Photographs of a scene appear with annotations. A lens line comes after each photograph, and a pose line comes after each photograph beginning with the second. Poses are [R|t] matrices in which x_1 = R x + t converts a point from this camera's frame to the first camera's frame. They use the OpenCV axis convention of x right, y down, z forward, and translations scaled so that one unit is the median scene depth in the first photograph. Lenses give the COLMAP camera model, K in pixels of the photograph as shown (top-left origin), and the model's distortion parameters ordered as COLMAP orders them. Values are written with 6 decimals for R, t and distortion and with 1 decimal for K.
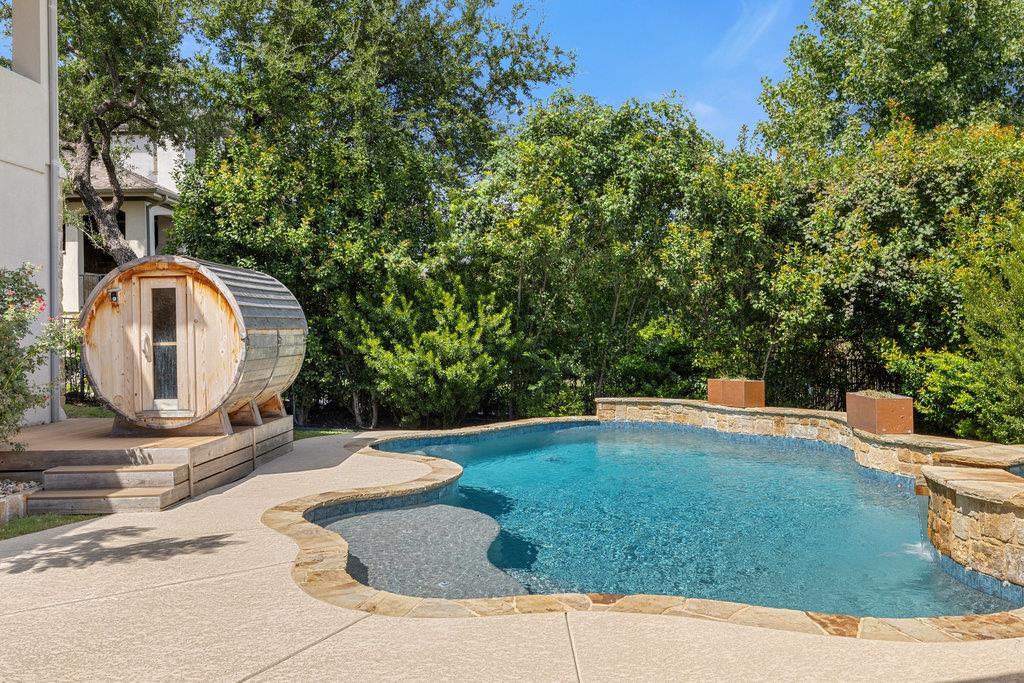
lens RADIAL K [[821.9, 0, 512.0], [0, 821.9, 341.5], [0, 0, 1]] dist [-0.001558, -0.000499]
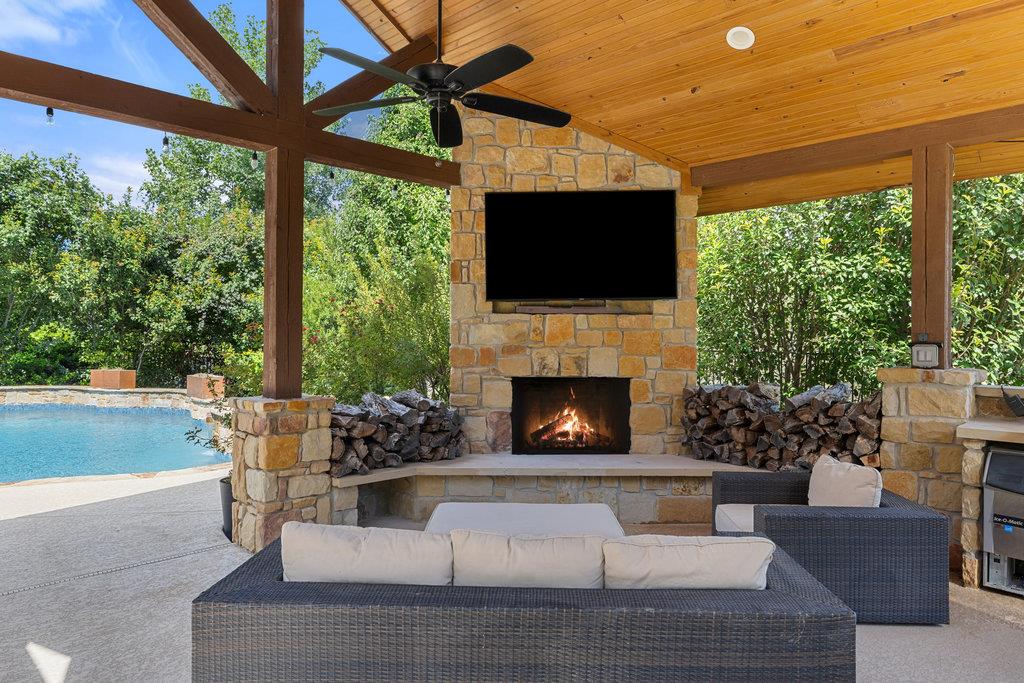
lens RADIAL K [[668.1, 0, 512.4], [0, 668.1, 330.2], [0, 0, 1]] dist [0.001082, 0.001588]
pose [[0.709031, 0.032635, 0.704422, -0.047858], [-0.014718, 0.999396, -0.031486, 0.003909], [-0.705024, 0.011956, 0.709083, -0.266893]]
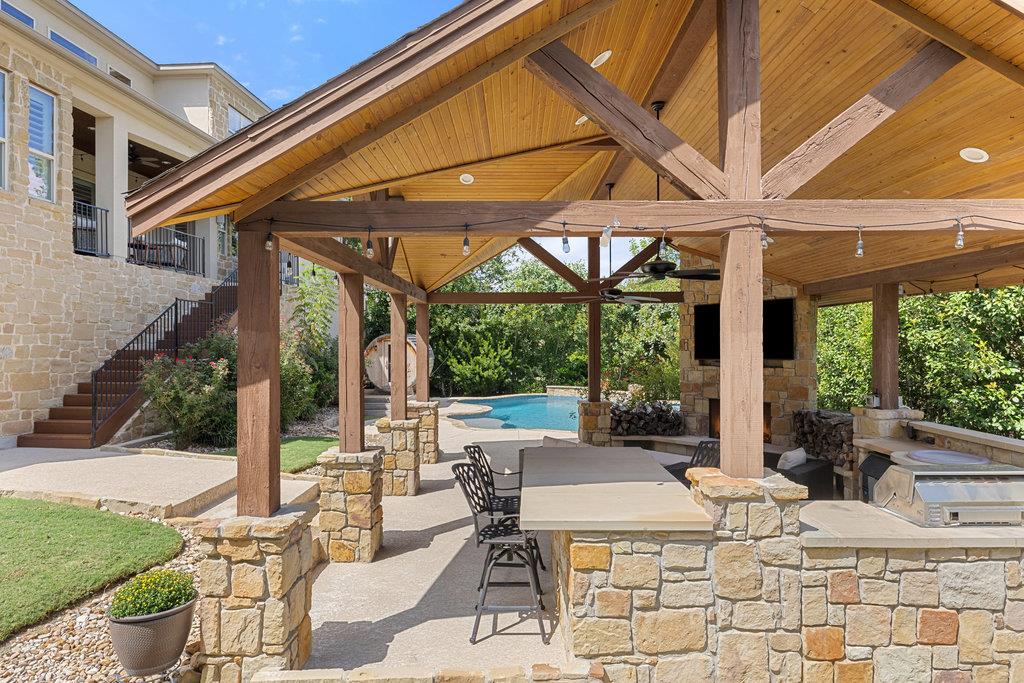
lens RADIAL K [[588.6, 0, 512.0], [0, 588.6, 341.5], [0, 0, 1]] dist [0.000236, 0.000003]
pose [[0.999796, 0.018634, -0.007828, 0.012881], [-0.018718, 0.999766, -0.010851, -0.039524], [0.007624, 0.010995, 0.999910, -0.718240]]
